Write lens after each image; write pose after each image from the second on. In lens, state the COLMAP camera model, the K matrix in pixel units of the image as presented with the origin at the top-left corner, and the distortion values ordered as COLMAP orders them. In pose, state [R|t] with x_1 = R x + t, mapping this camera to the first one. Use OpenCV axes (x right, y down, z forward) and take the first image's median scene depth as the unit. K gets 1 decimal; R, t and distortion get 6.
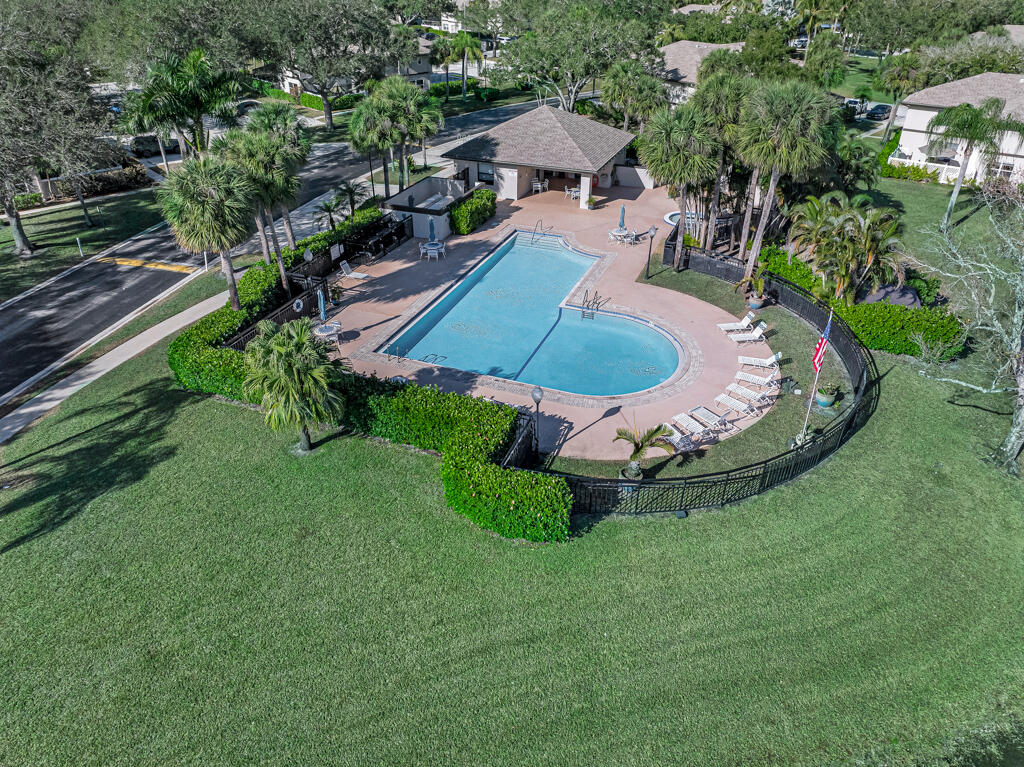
lens RADIAL K [[727.0, 0, 515.1], [0, 727.0, 378.9], [0, 0, 1]] dist [-0.042845, 0.008180]
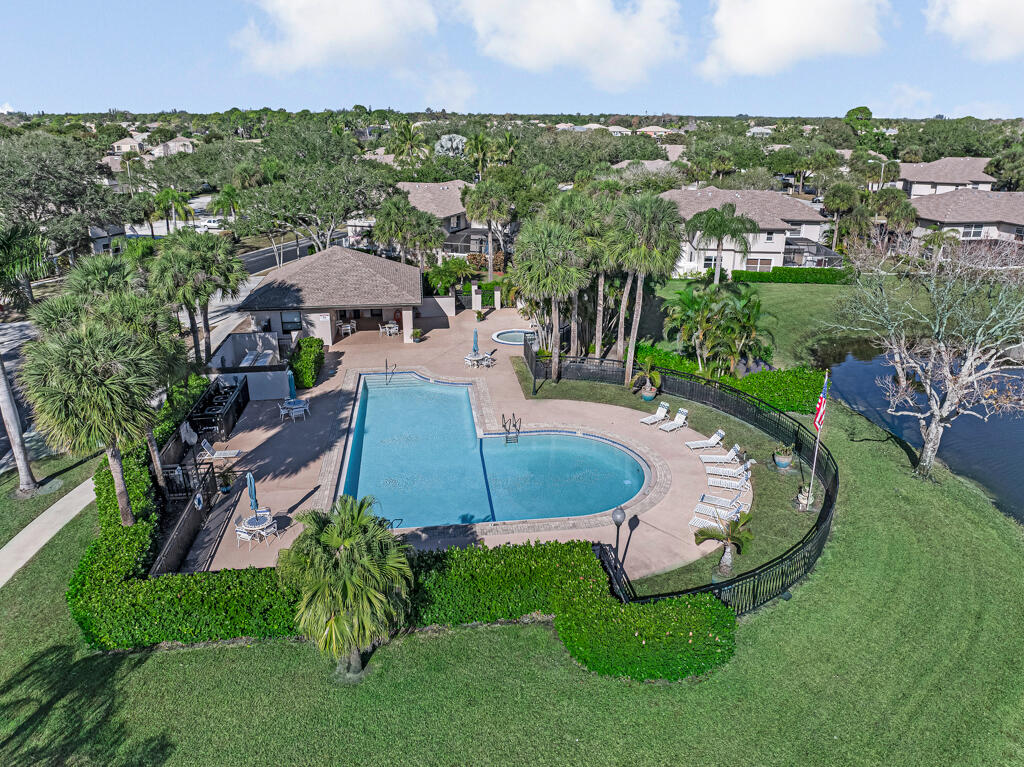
lens RADIAL K [[727.0, 0, 515.1], [0, 727.0, 378.9], [0, 0, 1]] dist [-0.042845, 0.008180]
pose [[0.871507, -0.167107, 0.461033, -0.259596], [0.252136, 0.959055, -0.129002, -0.032962], [-0.420599, 0.228669, 0.877956, 0.120131]]
